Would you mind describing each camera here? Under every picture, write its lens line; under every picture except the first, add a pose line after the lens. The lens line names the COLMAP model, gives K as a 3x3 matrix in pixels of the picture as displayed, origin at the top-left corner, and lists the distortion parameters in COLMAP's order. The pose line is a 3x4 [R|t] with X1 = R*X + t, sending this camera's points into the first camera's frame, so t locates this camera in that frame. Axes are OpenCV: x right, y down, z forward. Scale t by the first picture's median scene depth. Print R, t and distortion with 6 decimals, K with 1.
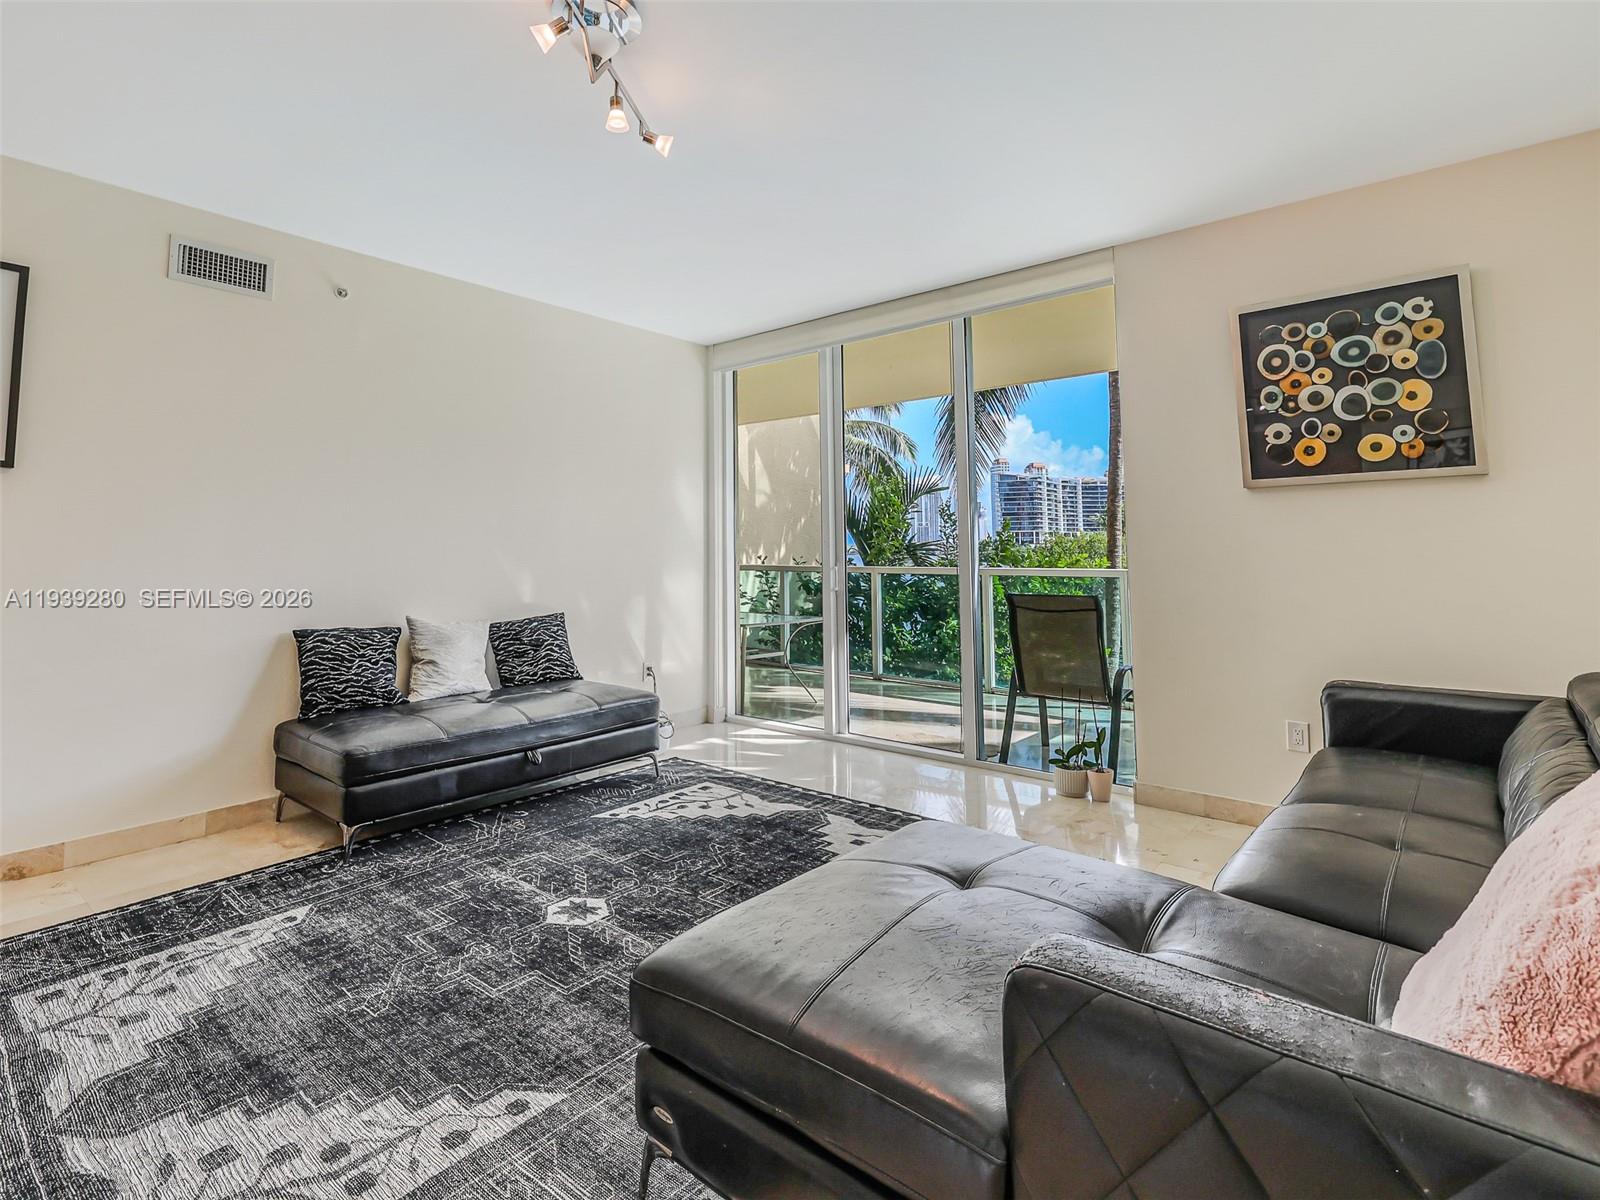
lens RADIAL K [[790.6, 0, 767.0], [0, 790.6, 485.1], [0, 0, 1]] dist [0.001721, -0.000219]
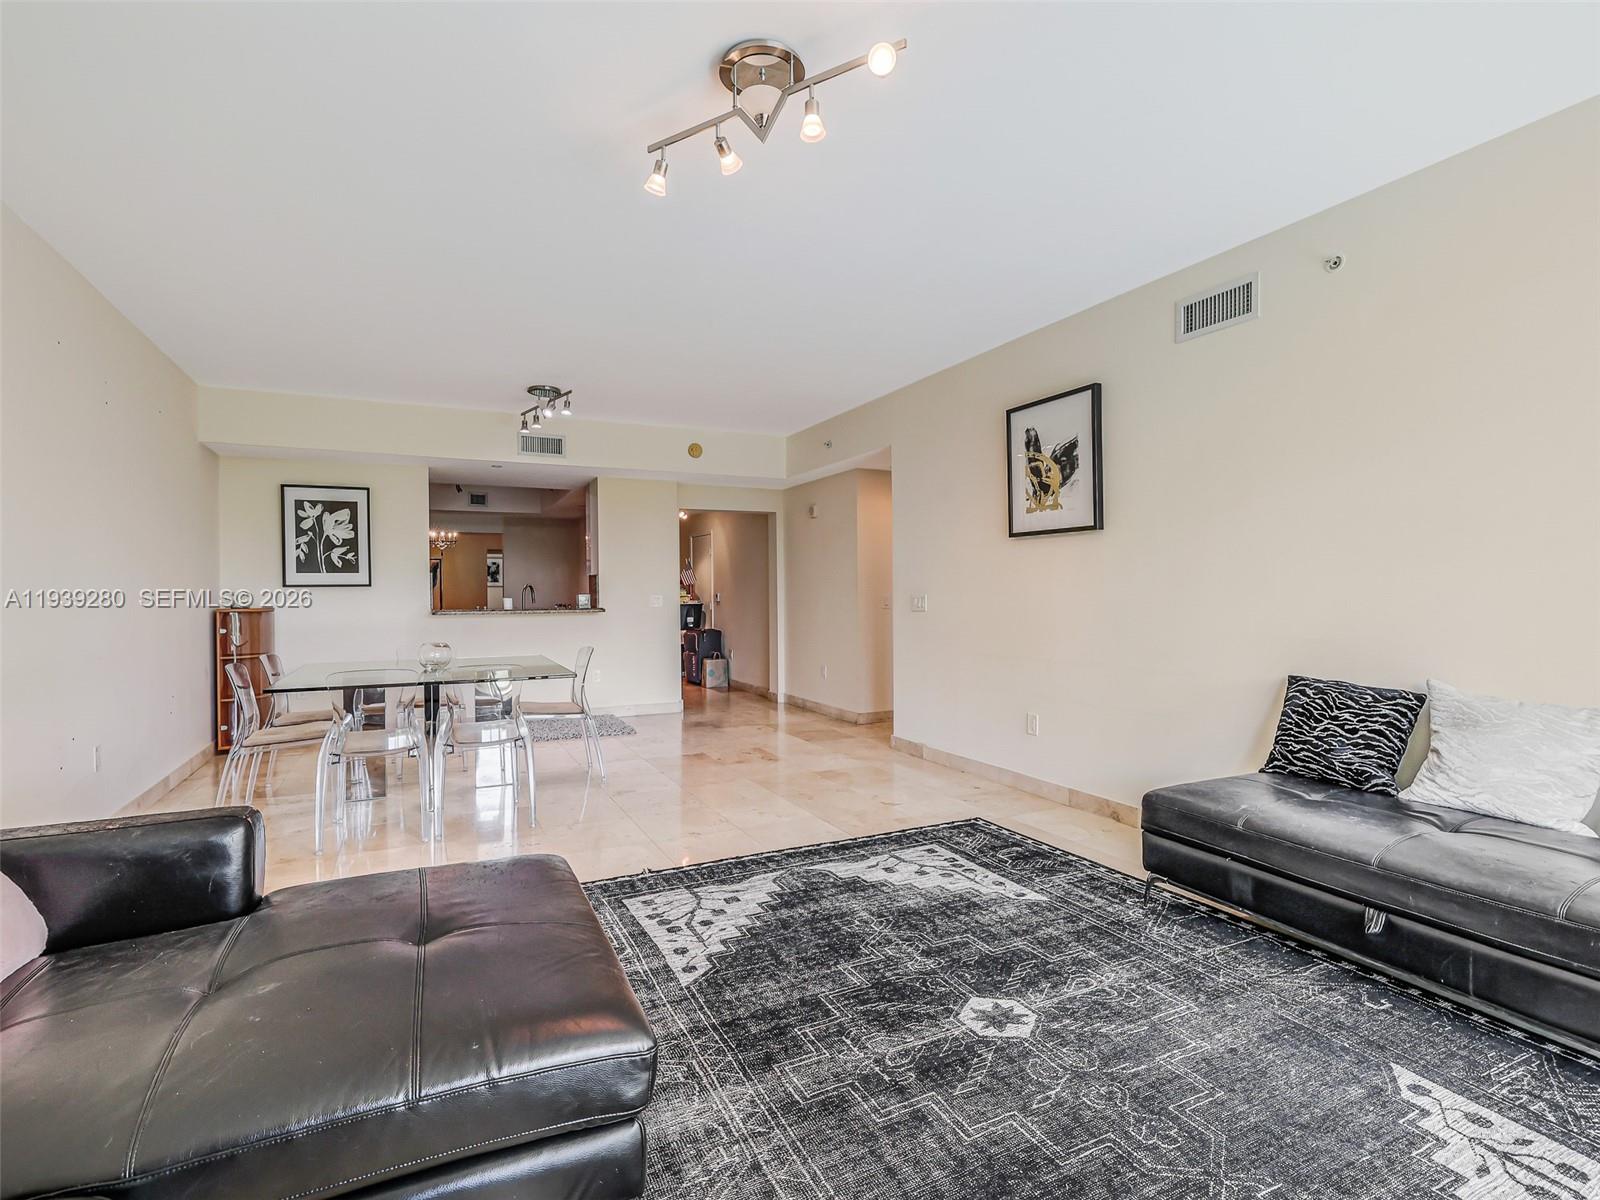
lens RADIAL K [[771.6, 0, 790.0], [0, 771.6, 600.9], [0, 0, 1]] dist [0.002020, 0.000136]
pose [[-0.391505, 0.017079, -0.920017, 0.497922], [0.084692, 0.996253, -0.017546, 0.077922], [0.916270, -0.084788, -0.391485, 0.967709]]
